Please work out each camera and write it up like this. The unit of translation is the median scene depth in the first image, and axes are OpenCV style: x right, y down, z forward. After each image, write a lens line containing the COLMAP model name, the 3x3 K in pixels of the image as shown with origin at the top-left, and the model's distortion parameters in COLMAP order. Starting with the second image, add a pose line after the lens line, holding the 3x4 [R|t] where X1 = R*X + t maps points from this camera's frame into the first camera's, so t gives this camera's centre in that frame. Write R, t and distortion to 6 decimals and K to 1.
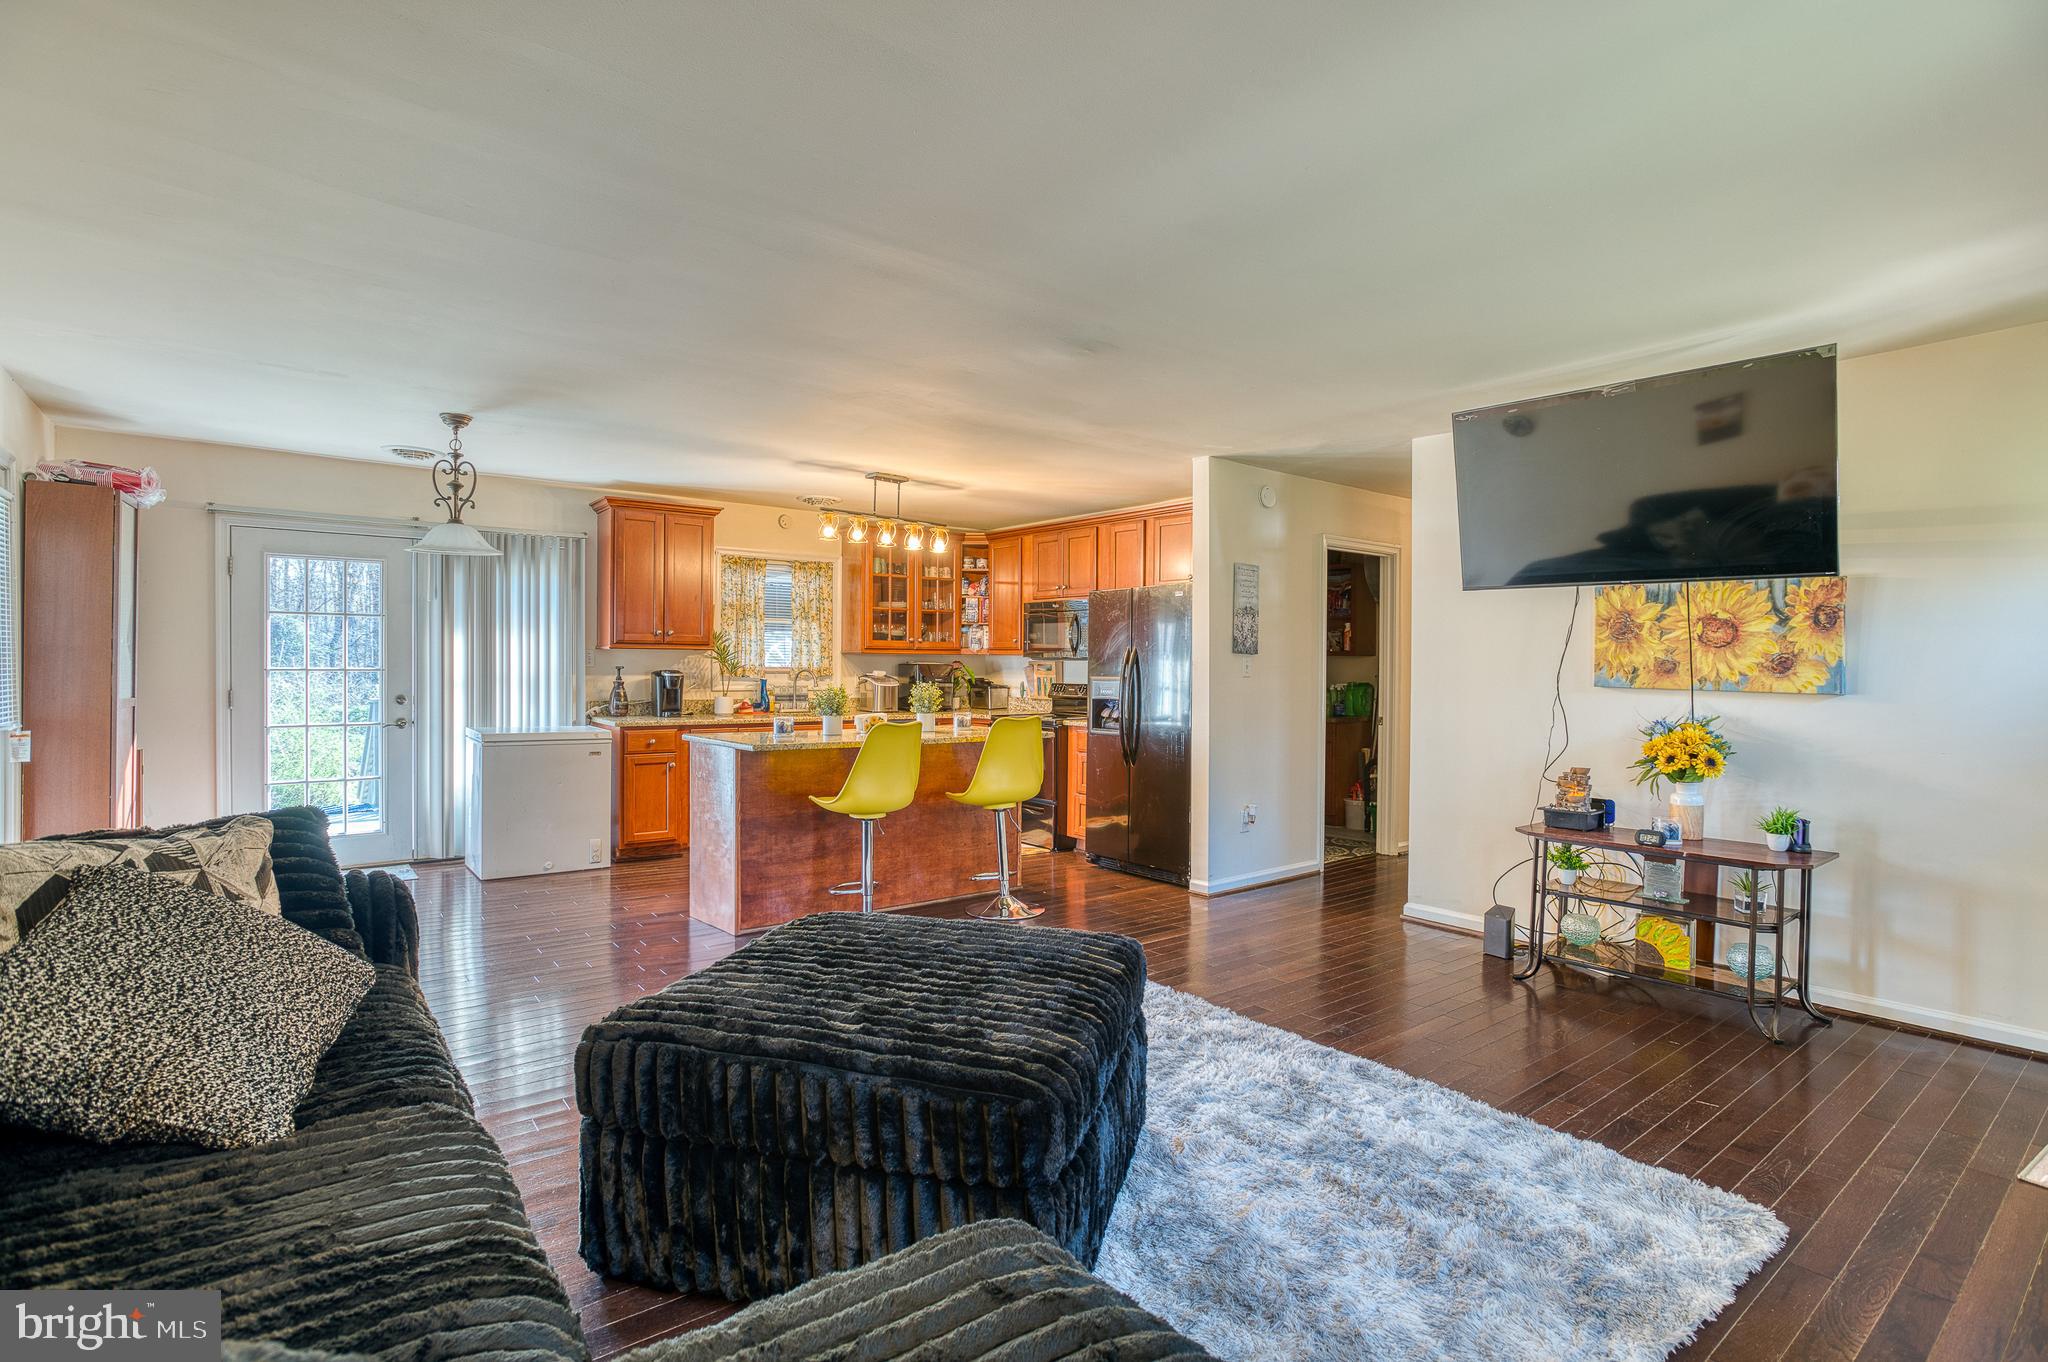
lens RADIAL K [[997.1, 0, 1020.7], [0, 997.1, 675.7], [0, 0, 1]] dist [-0.053632, 0.023534]
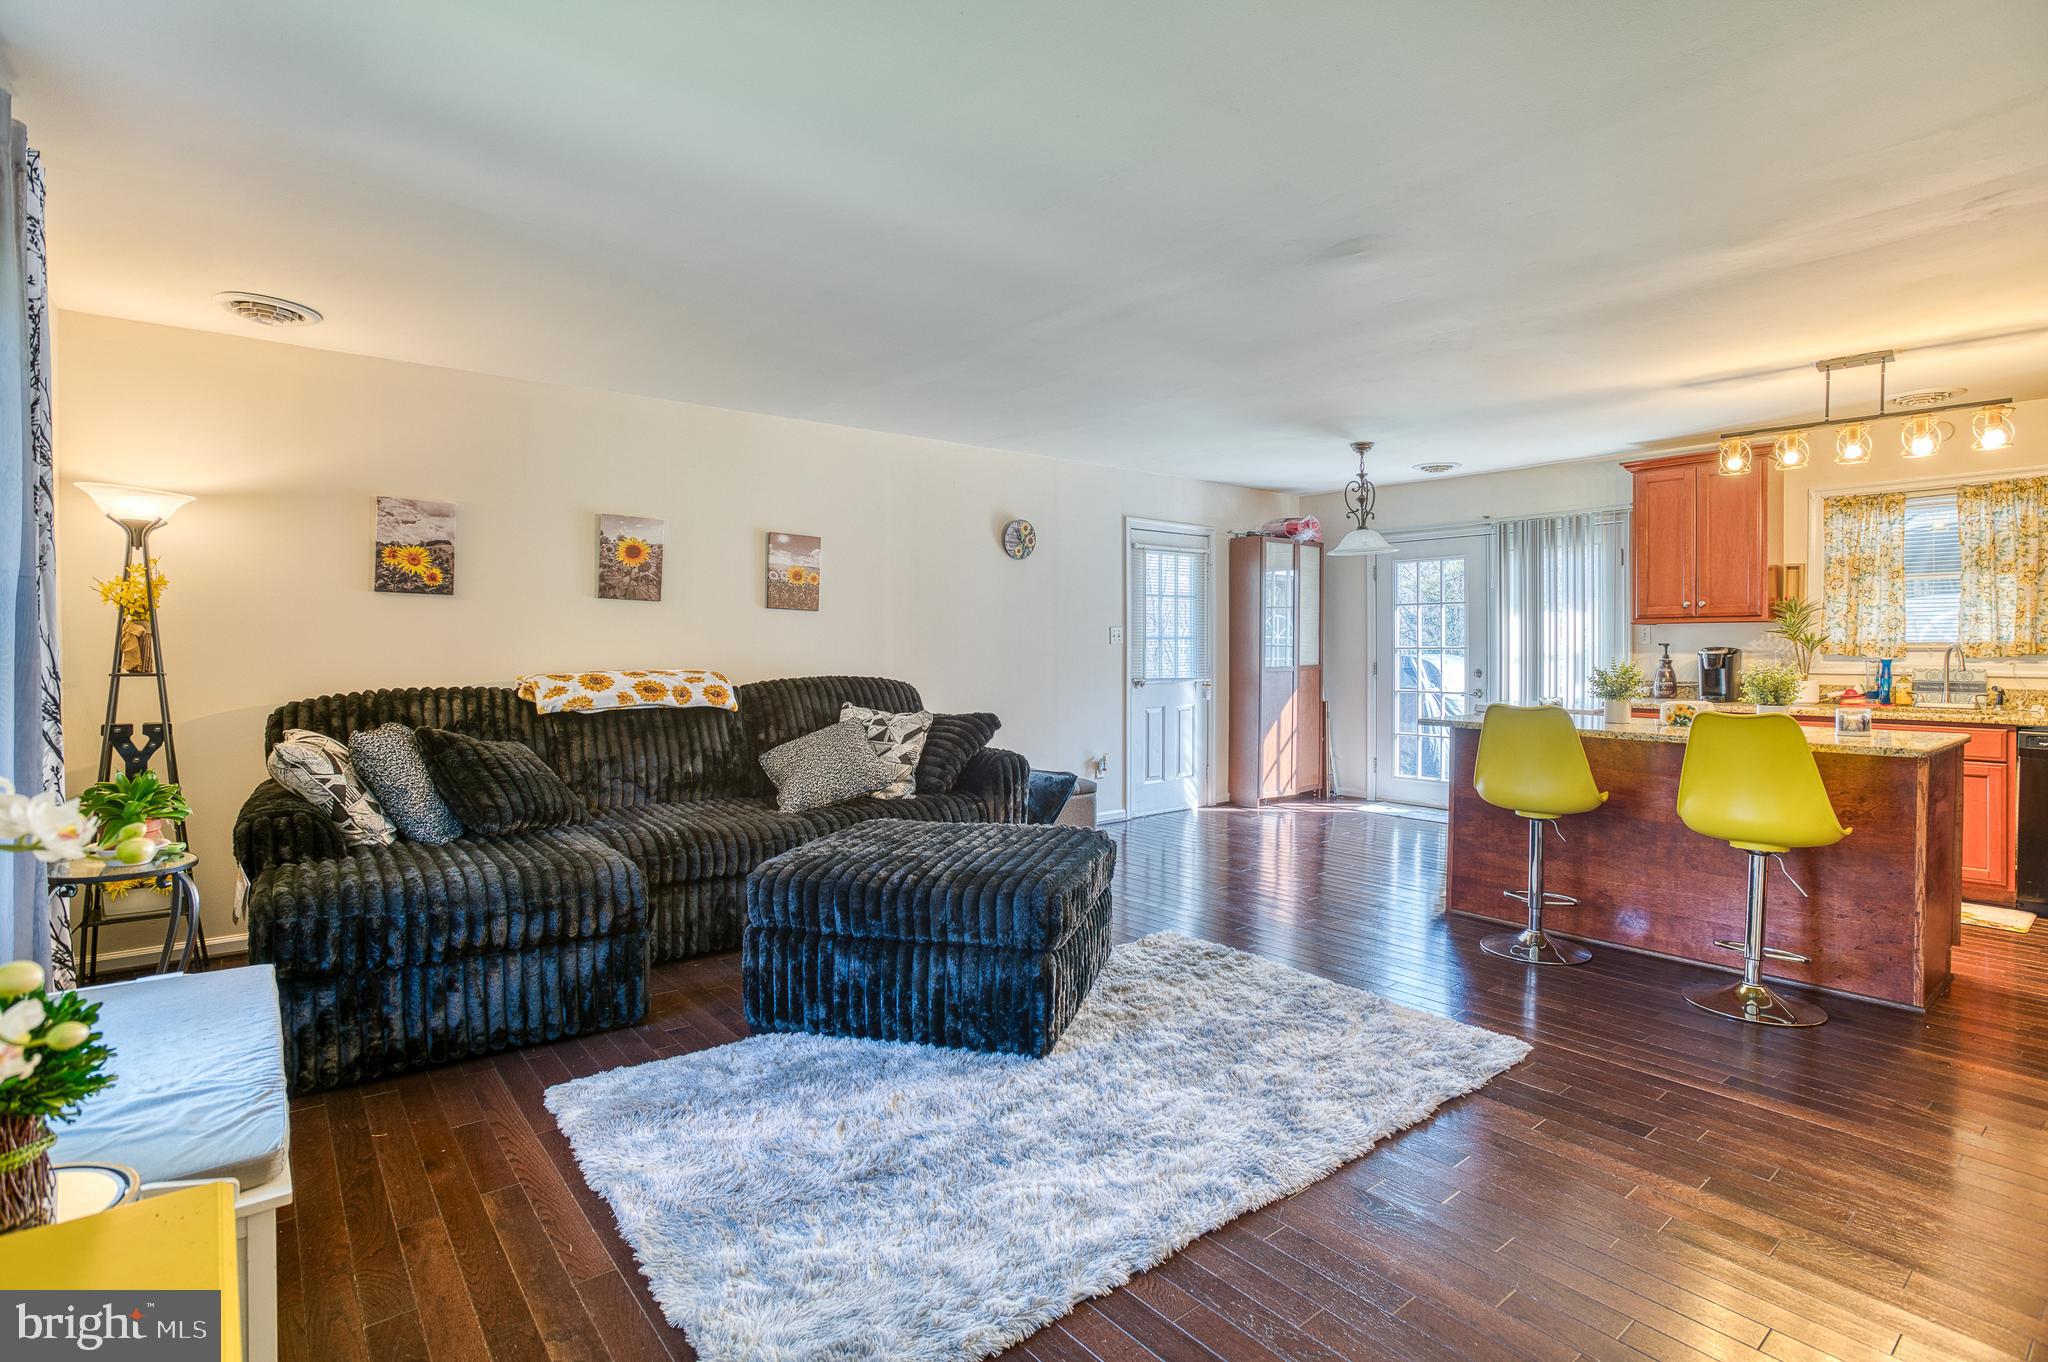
lens RADIAL K [[997.1, 0, 1020.7], [0, 997.1, 675.7], [0, 0, 1]] dist [-0.053632, 0.023534]
pose [[0.005358, 0.021770, -0.999749, 0.516592], [-0.005925, 0.999746, 0.021738, 0.004604], [0.999968, 0.005807, 0.005485, 0.418270]]
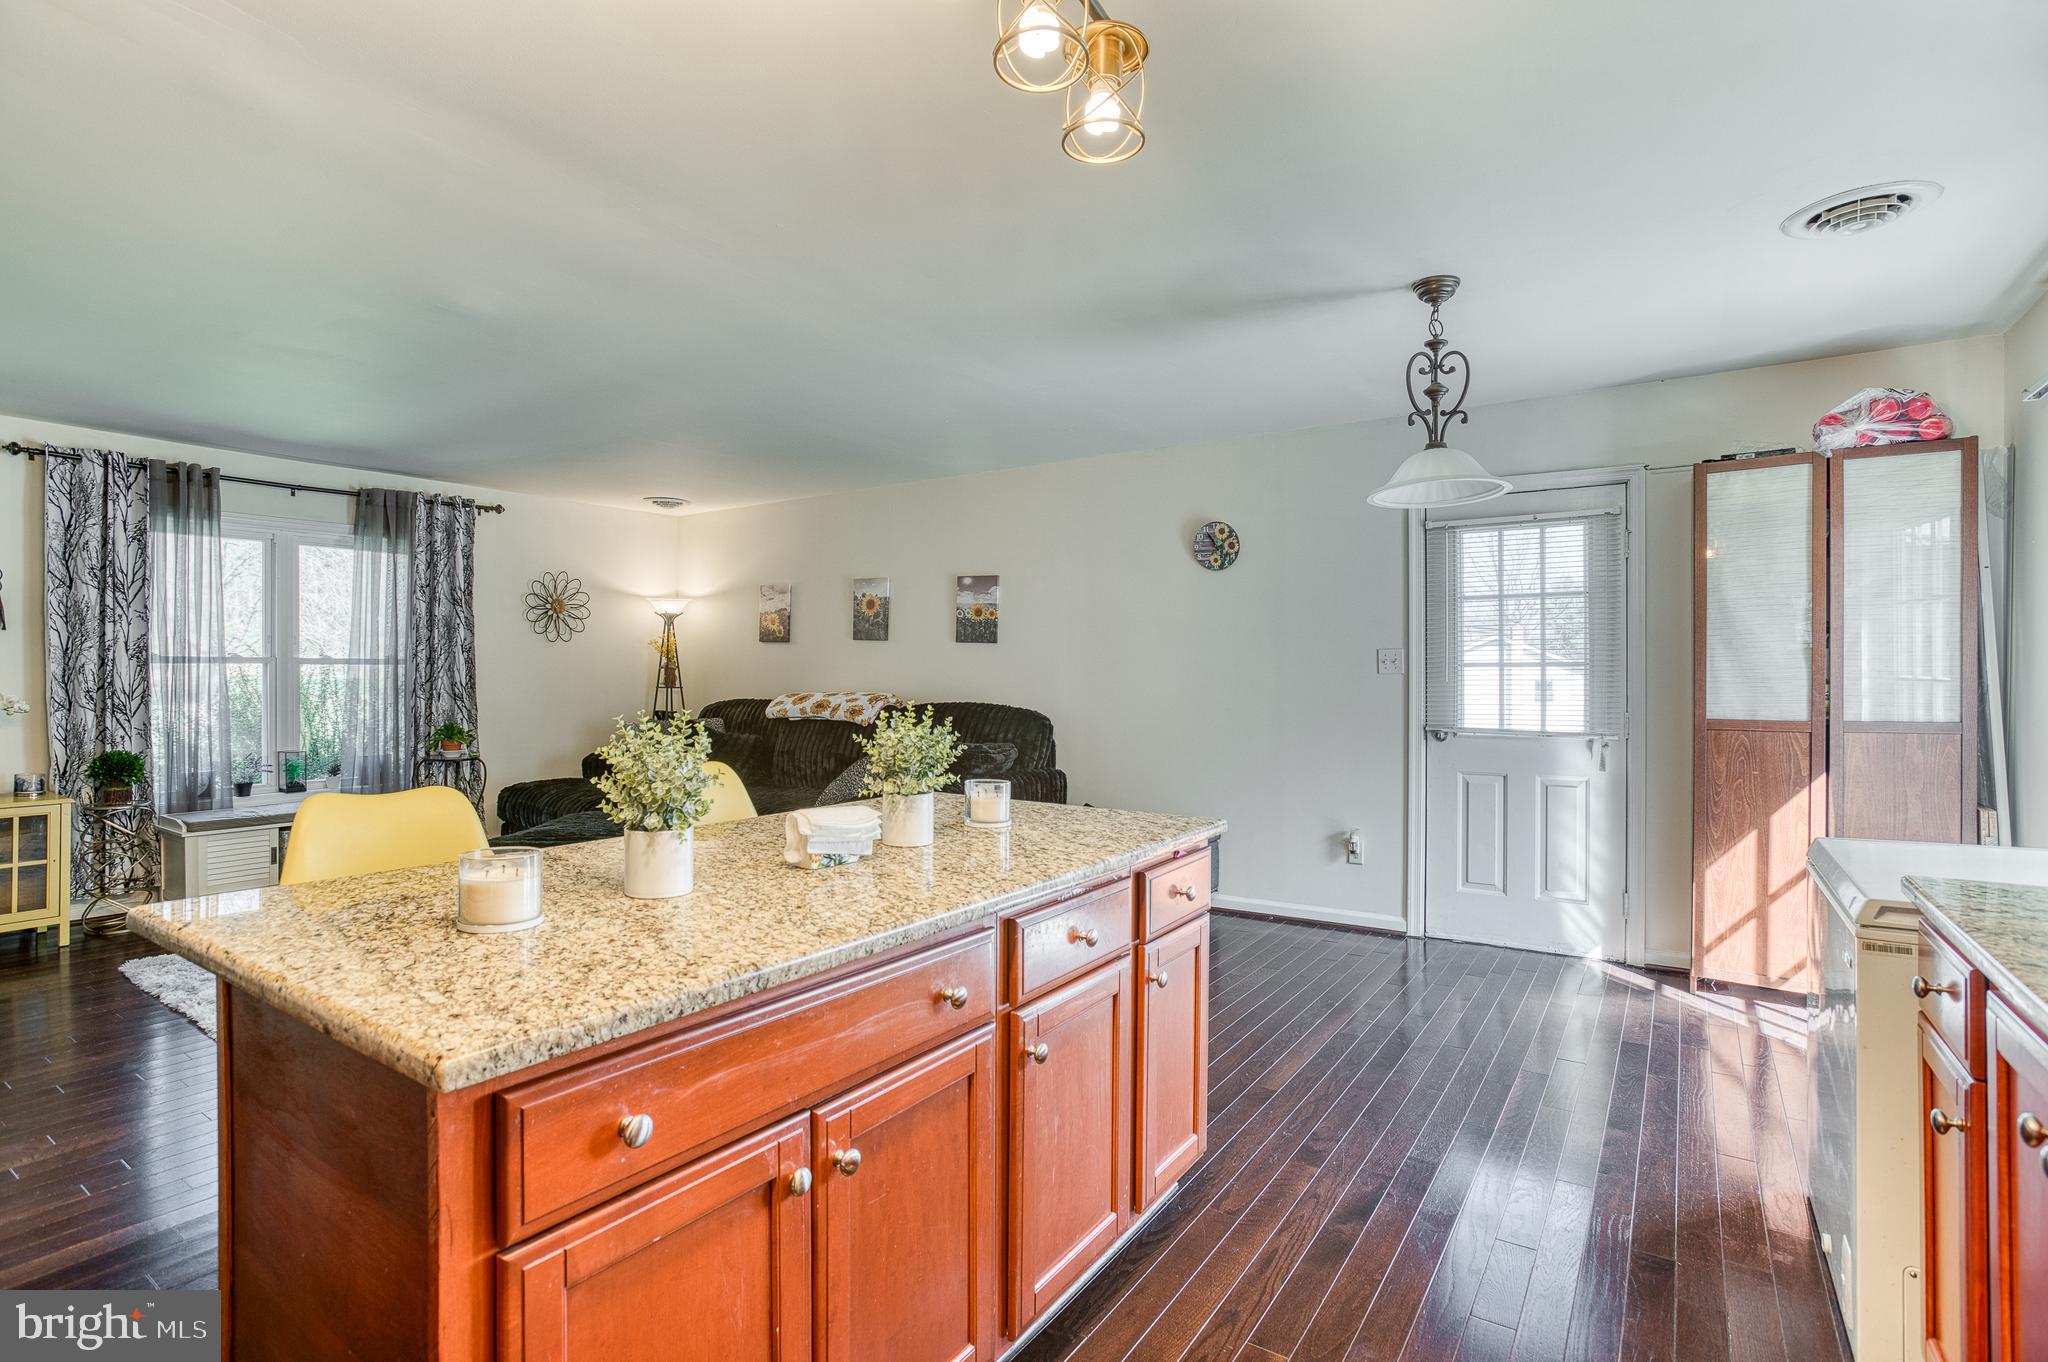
lens RADIAL K [[997.1, 0, 1020.7], [0, 997.1, 675.7], [0, 0, 1]] dist [-0.053632, 0.023534]
pose [[-0.953144, -0.010775, -0.302325, -0.089708], [-0.012653, 0.999911, 0.004253, -0.005321], [0.302253, 0.007879, -0.953195, 1.155027]]
